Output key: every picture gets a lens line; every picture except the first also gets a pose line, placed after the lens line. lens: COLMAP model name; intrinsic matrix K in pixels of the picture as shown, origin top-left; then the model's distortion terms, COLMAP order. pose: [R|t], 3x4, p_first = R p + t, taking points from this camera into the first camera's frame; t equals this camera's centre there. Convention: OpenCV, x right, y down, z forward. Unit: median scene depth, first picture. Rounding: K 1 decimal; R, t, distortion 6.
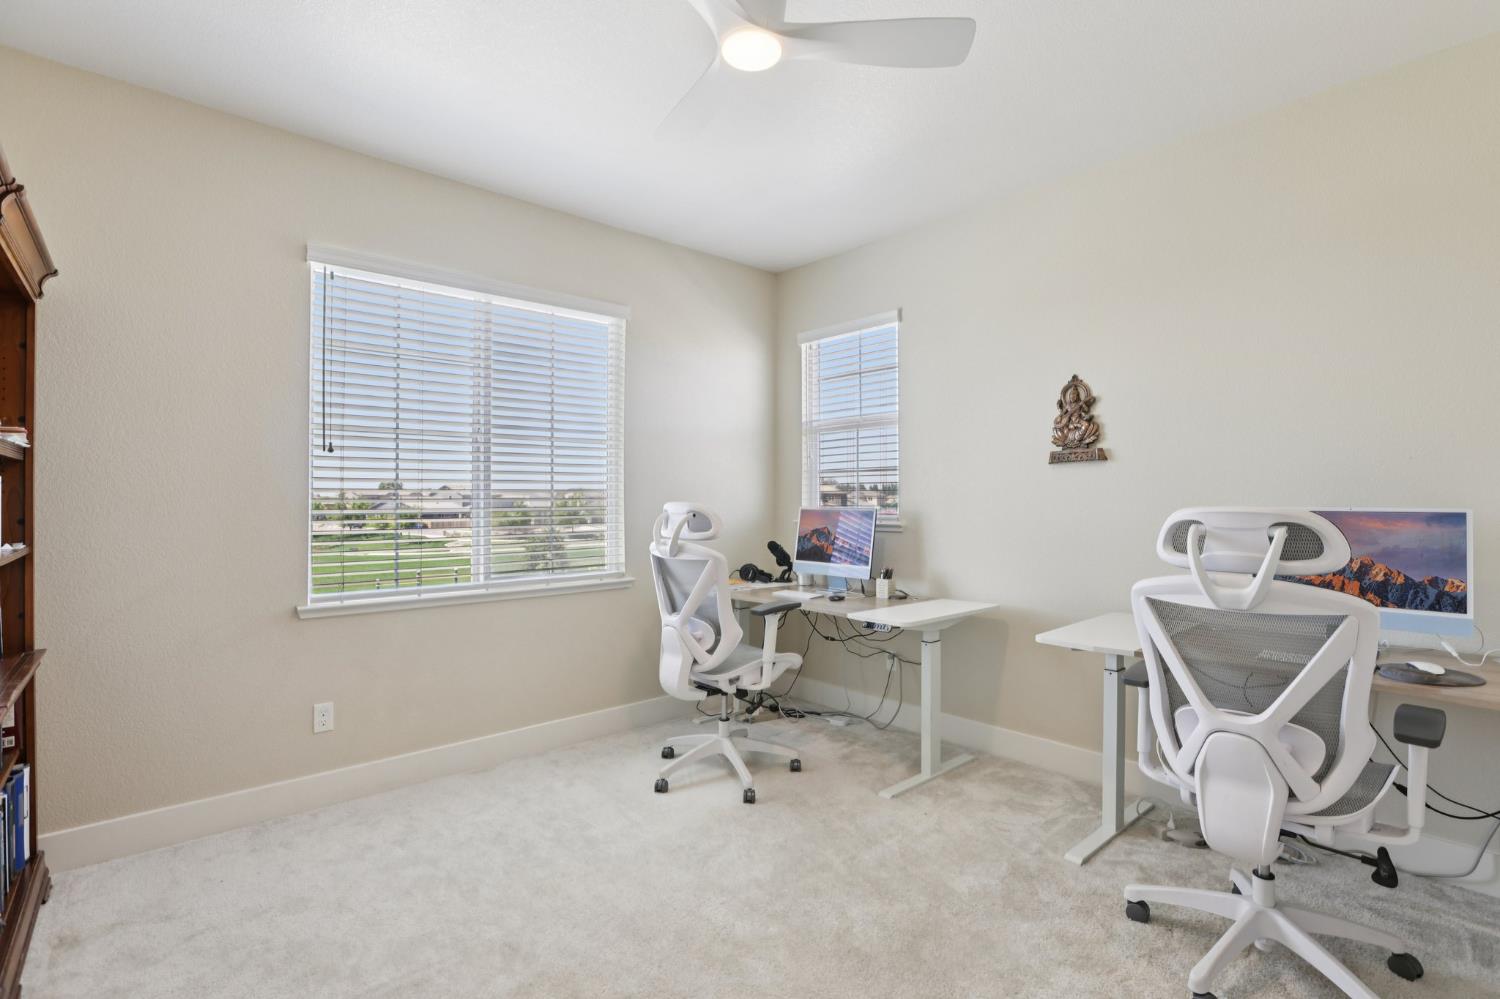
lens RADIAL K [[688.6, 0, 748.0], [0, 688.6, 502.3], [0, 0, 1]] dist [0.000162, 0.000016]
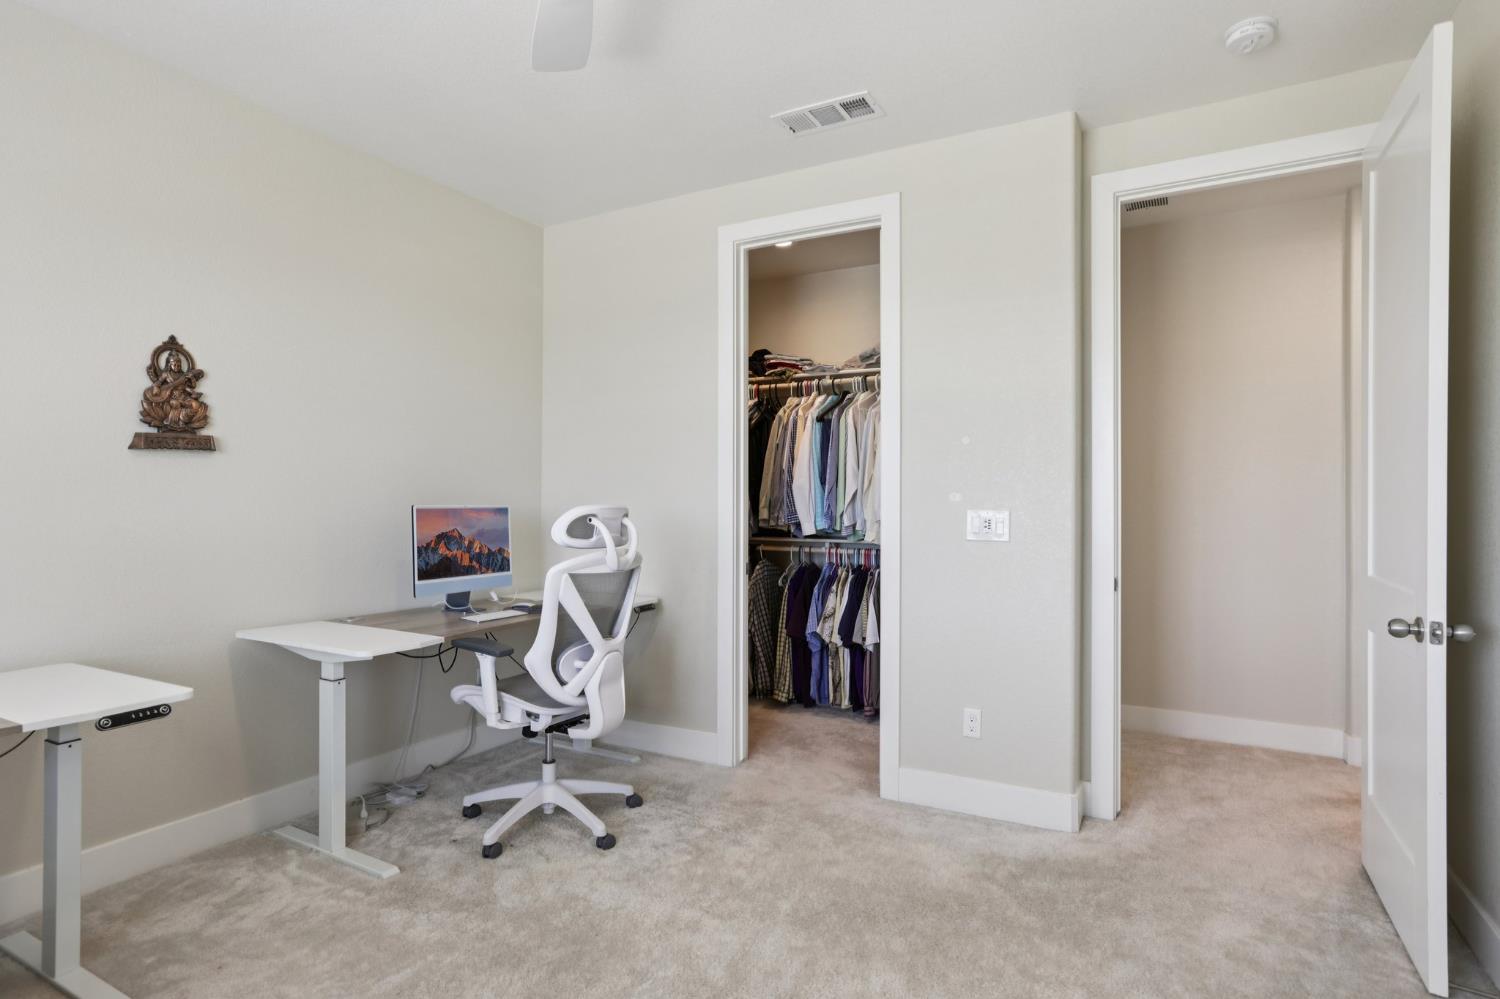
lens RADIAL K [[819.0, 0, 749.6], [0, 819.0, 496.3], [0, 0, 1]] dist [-0.003072, -0.000409]
pose [[-0.320112, 0.006541, 0.947357, -0.644435], [0.010000, 0.999944, -0.003524, 0.003471], [-0.947327, 0.008346, -0.320159, 0.746410]]
